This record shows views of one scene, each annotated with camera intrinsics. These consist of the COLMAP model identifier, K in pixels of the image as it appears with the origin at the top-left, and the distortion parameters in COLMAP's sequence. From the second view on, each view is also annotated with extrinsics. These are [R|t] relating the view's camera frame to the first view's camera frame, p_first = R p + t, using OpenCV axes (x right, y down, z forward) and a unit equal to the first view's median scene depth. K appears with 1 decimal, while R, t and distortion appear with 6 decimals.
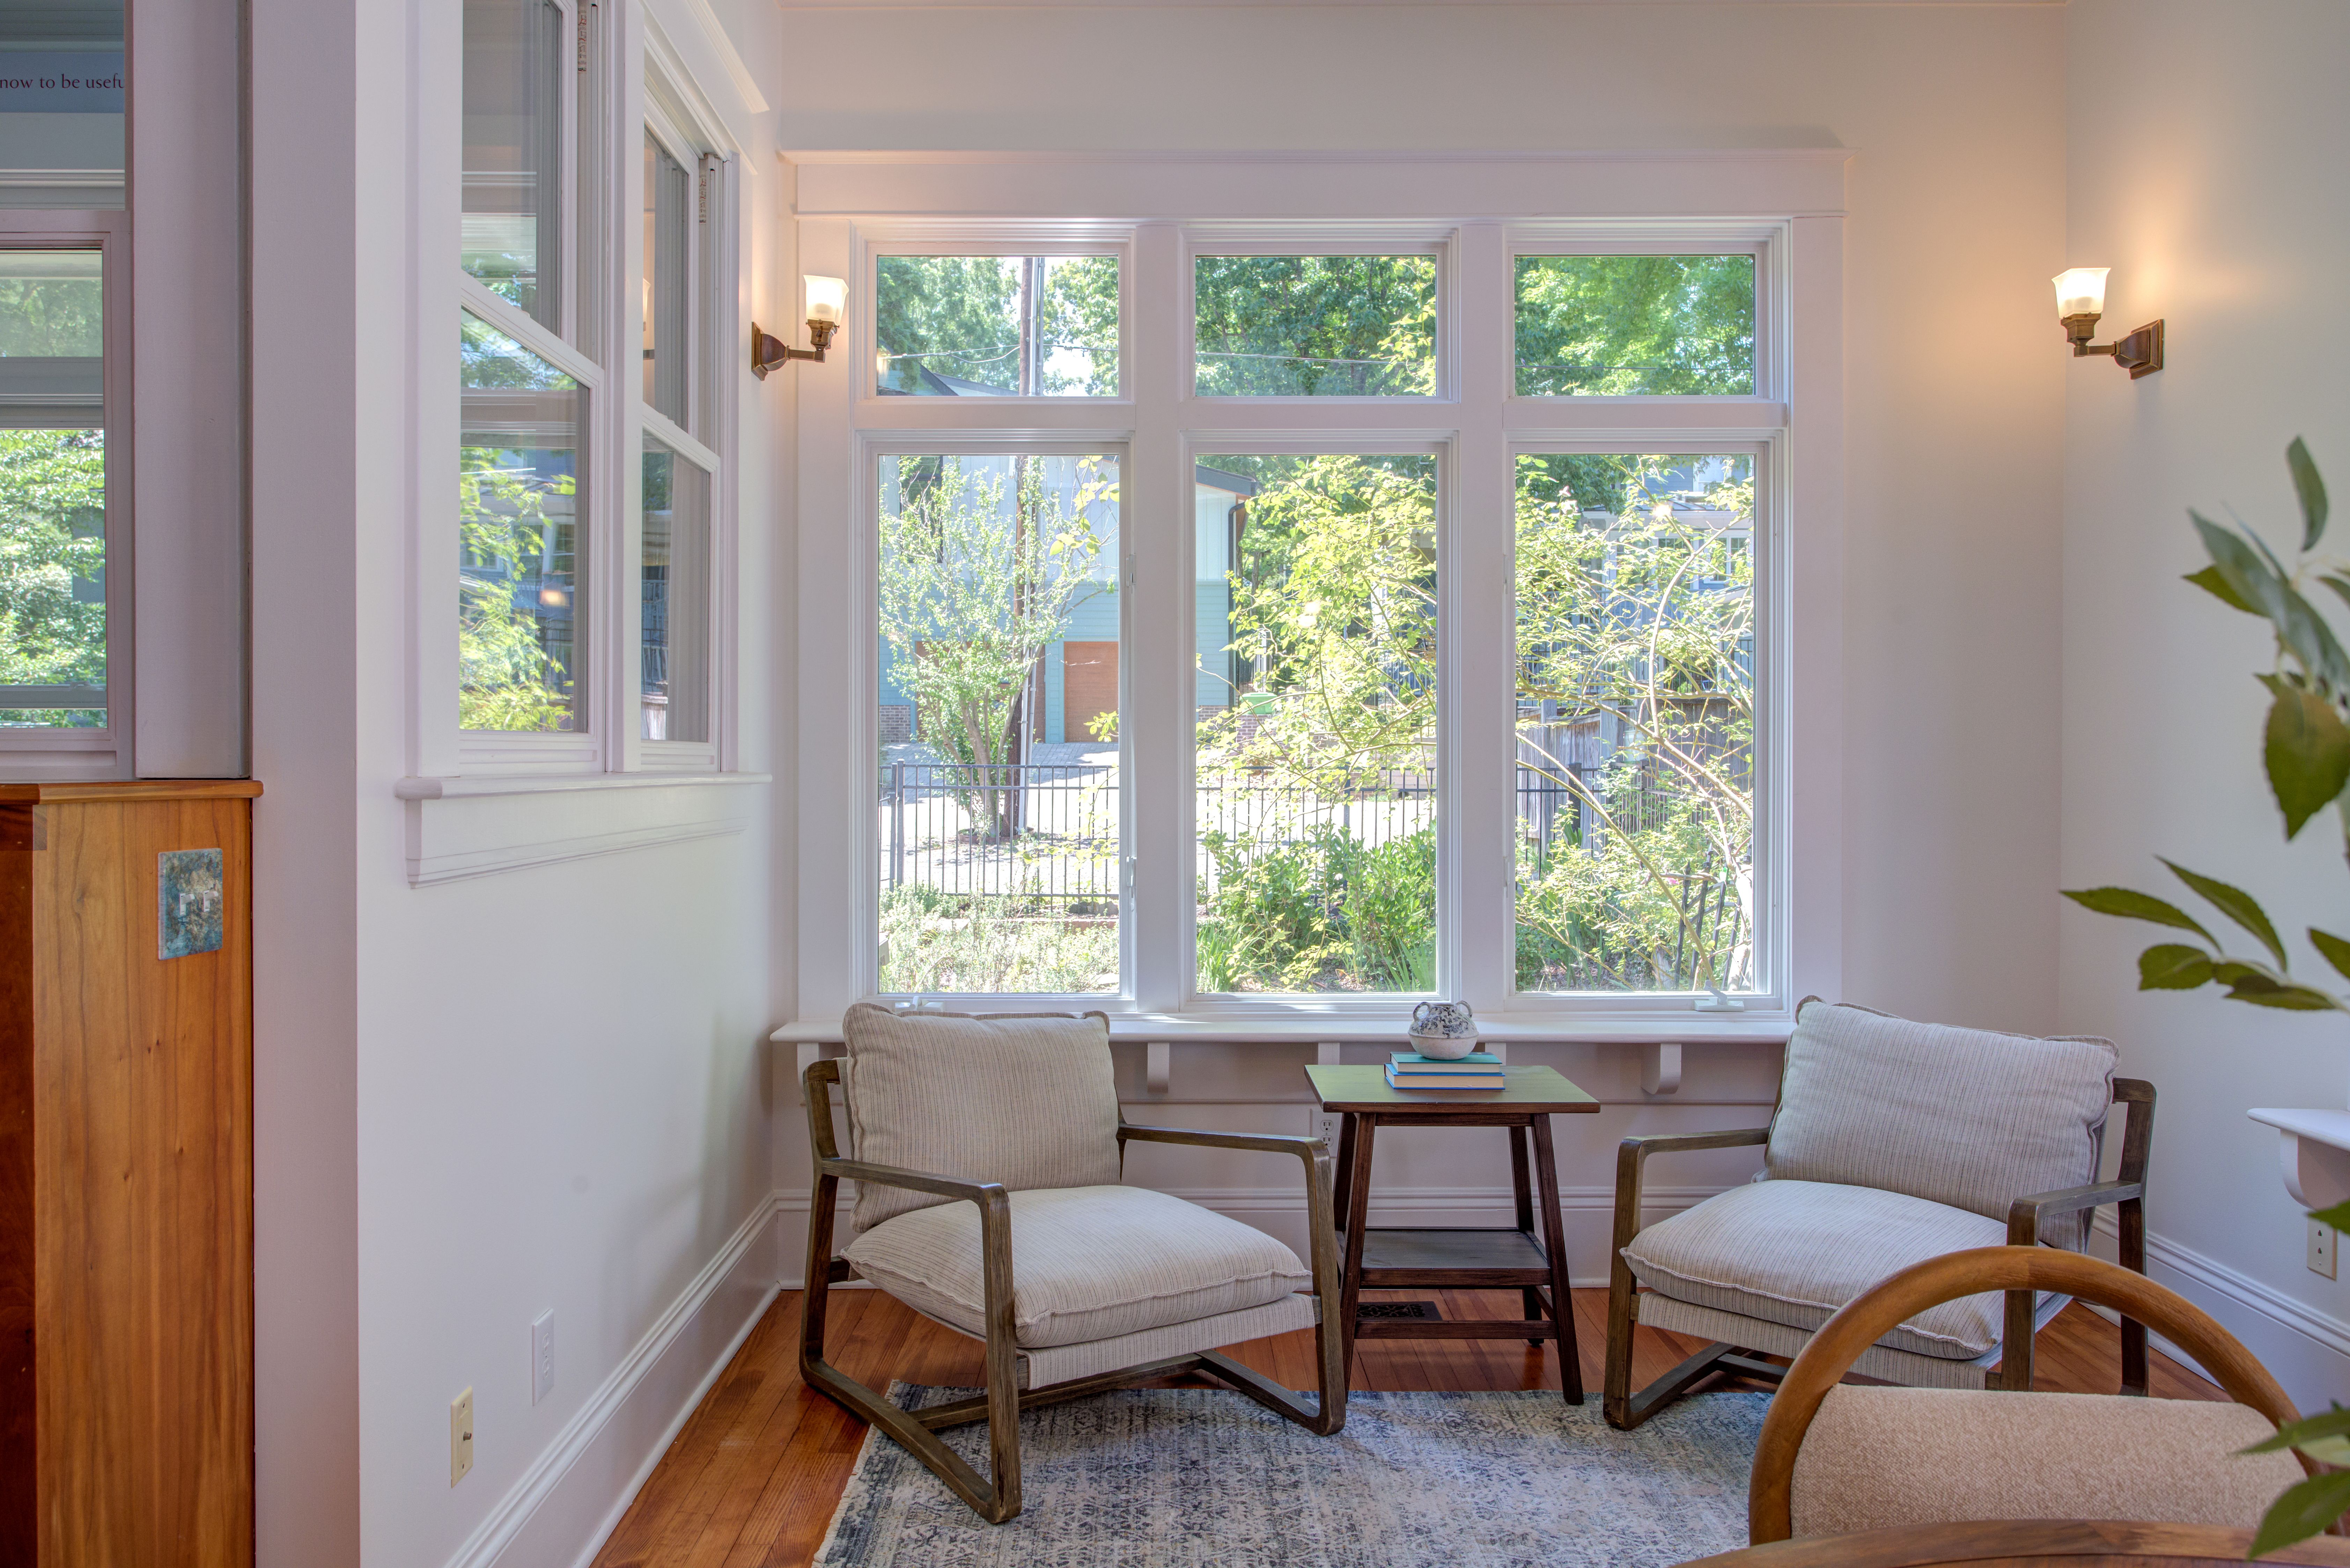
lens RADIAL K [[1695.5, 0, 1174.5], [0, 1695.5, 782.5], [0, 0, 1]] dist [-0.001021, -0.001280]
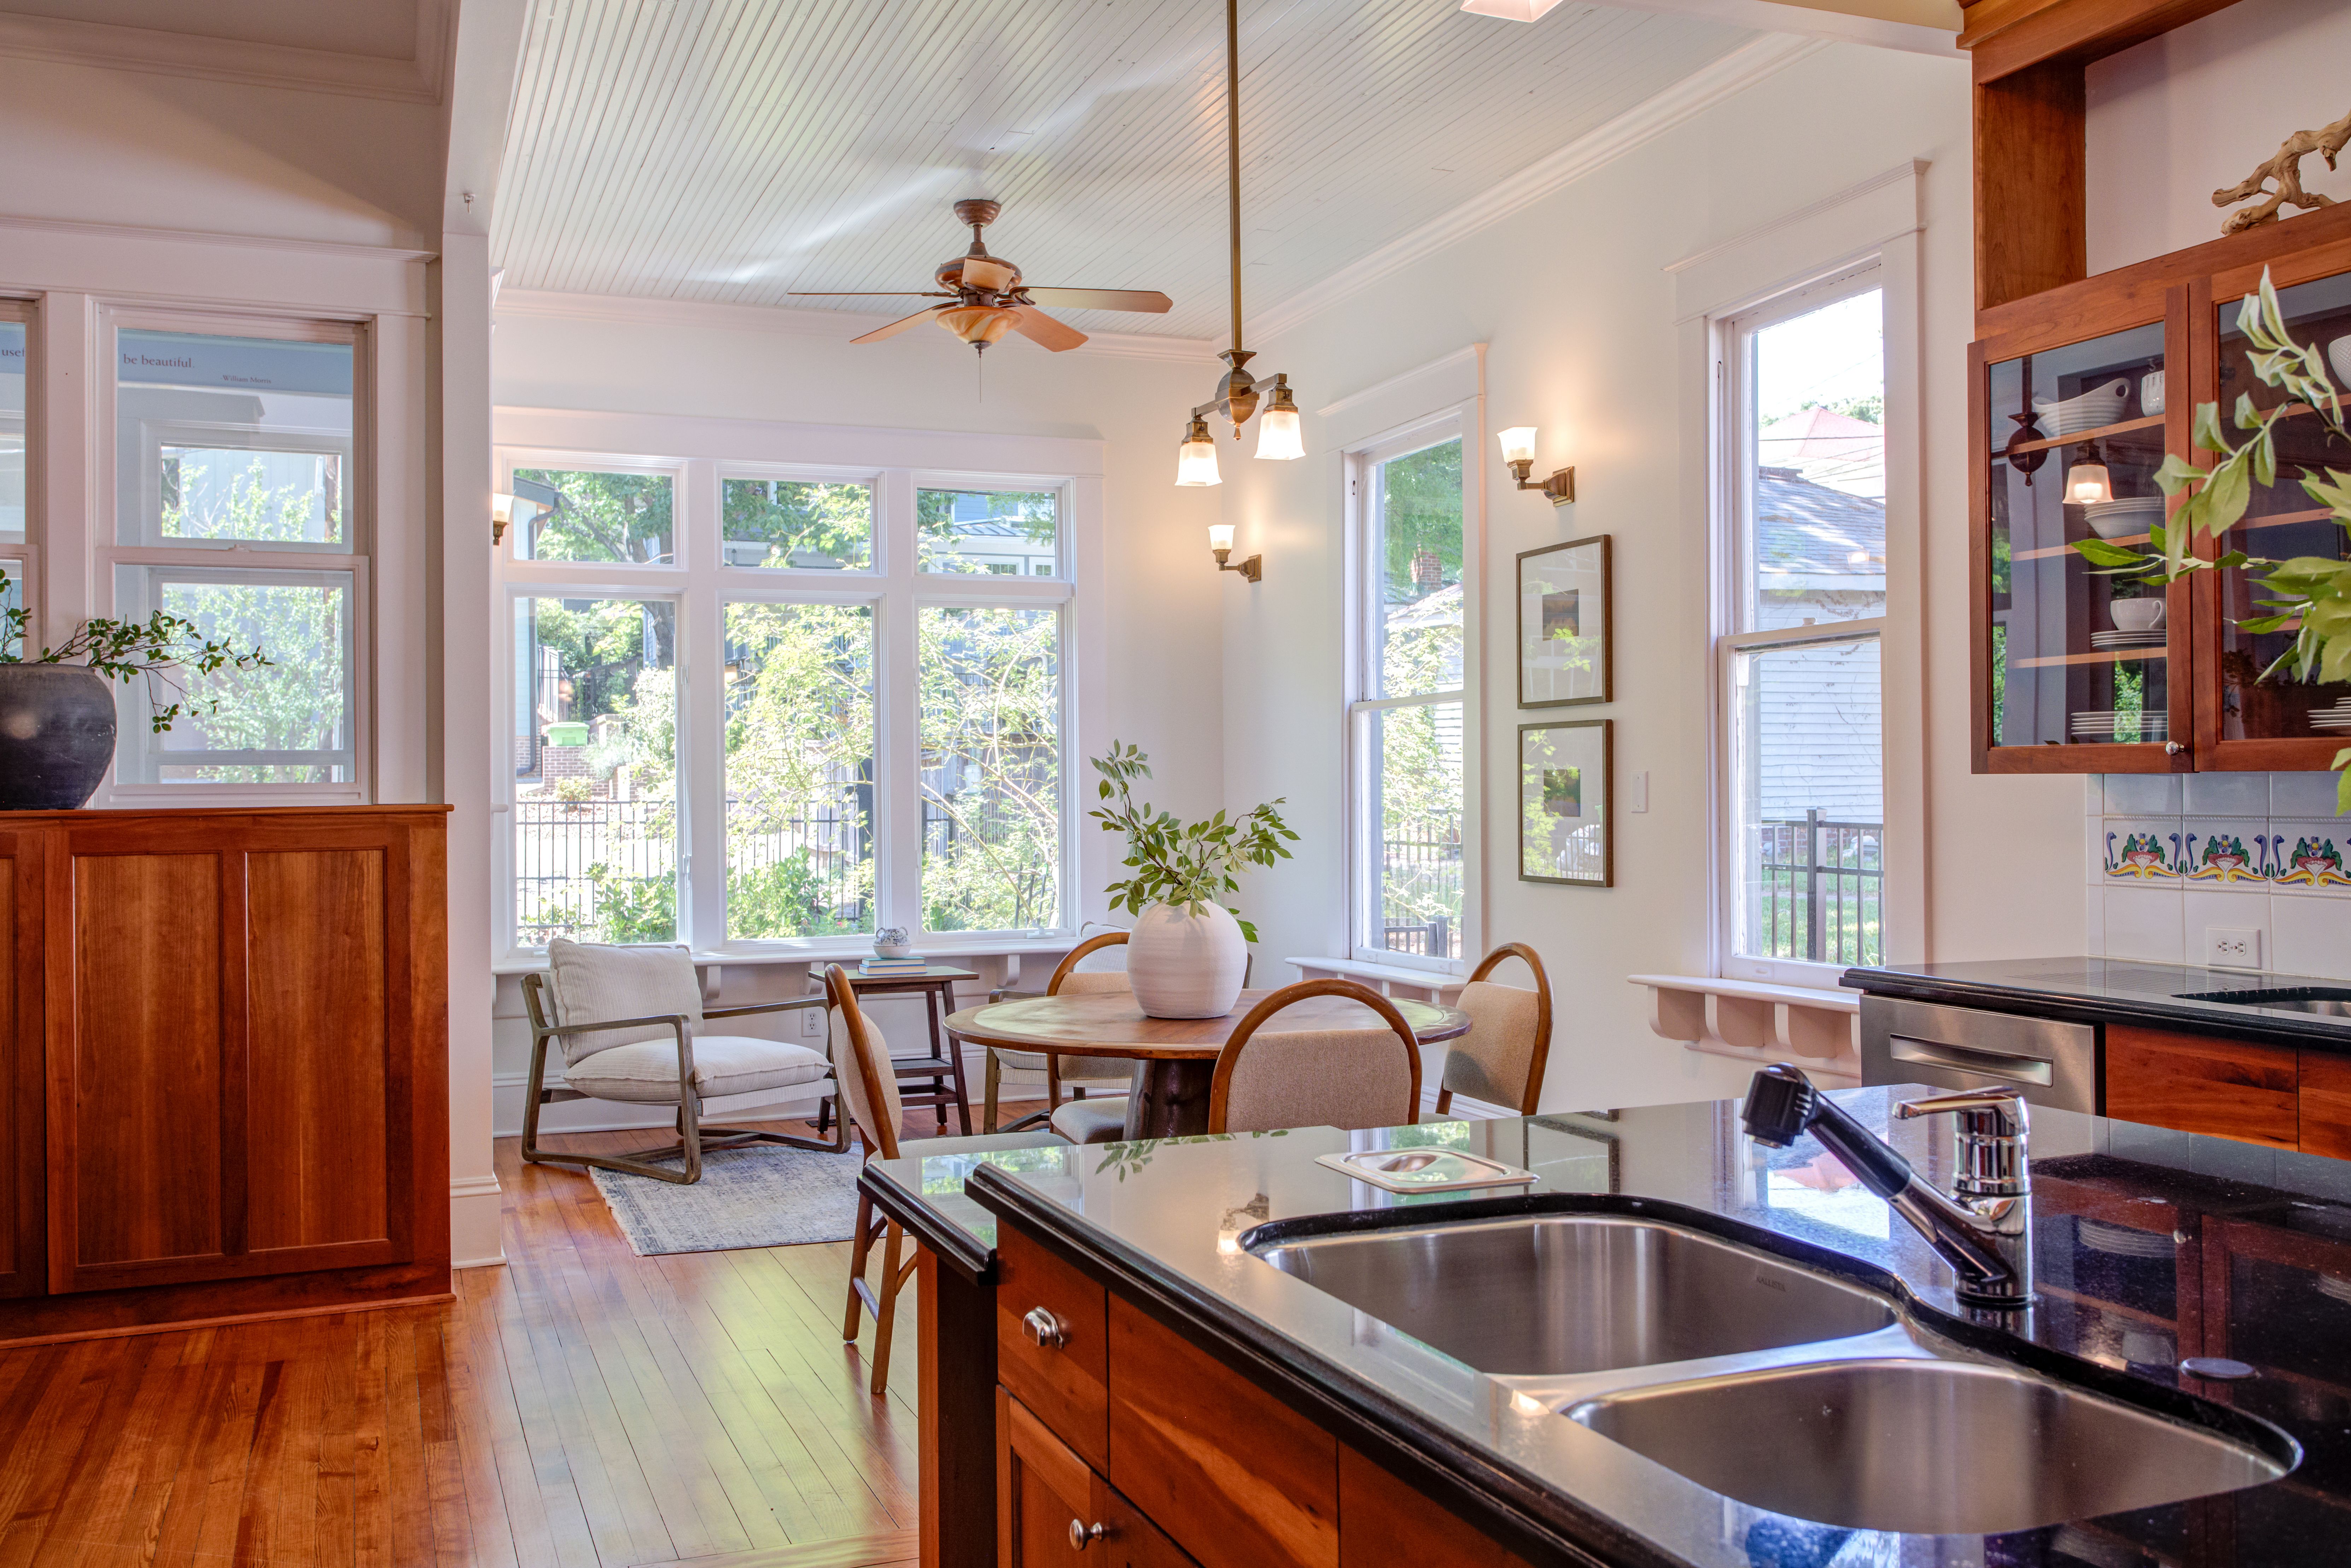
lens RADIAL K [[1984.2, 0, 1171.0], [0, 1984.2, 782.0], [0, 0, 1]] dist [0.009792, -0.023013]
pose [[0.931836, -0.007217, 0.362807, -0.320198], [0.014175, 0.999763, -0.016522, 0.014866], [-0.362602, 0.020538, 0.931718, -1.040856]]
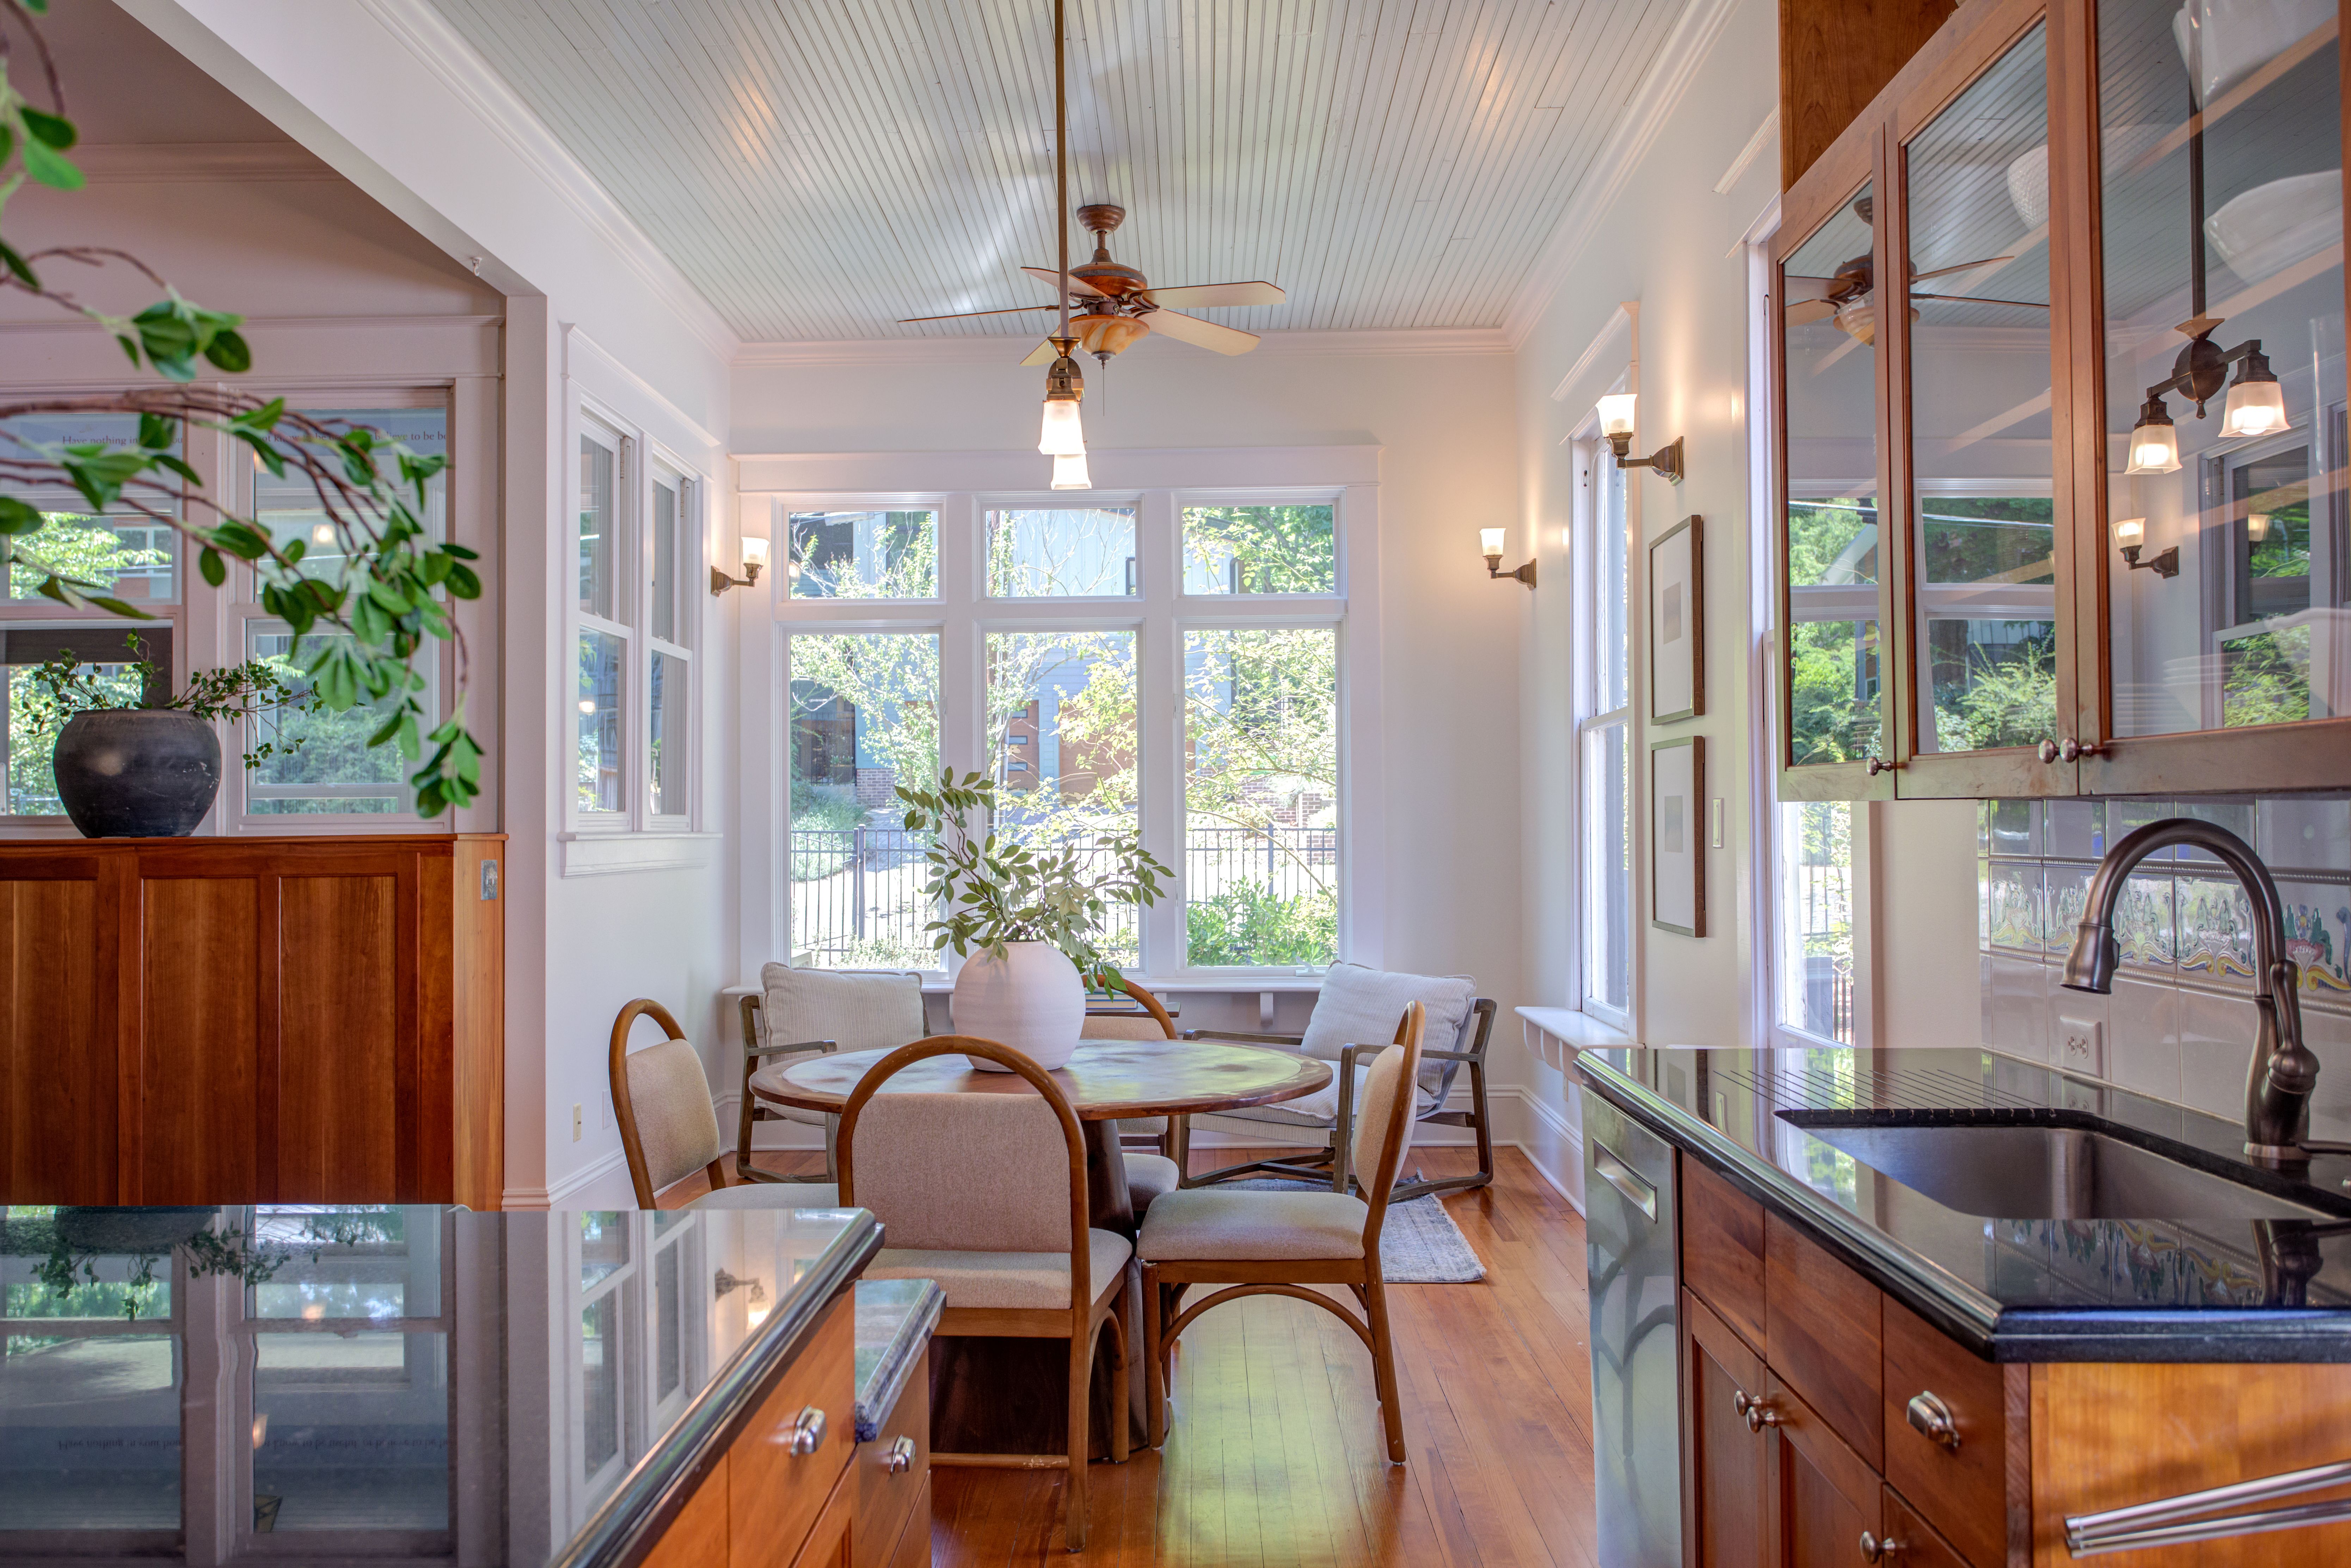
lens RADIAL K [[1984.1, 0, 1179.1], [0, 1984.1, 781.8], [0, 0, 1]] dist [0.009792, -0.023013]
pose [[0.999636, -0.008760, -0.025507, 0.282216], [0.007881, 0.999378, -0.034369, 0.016606], [0.025792, 0.034156, 0.999084, -1.018624]]
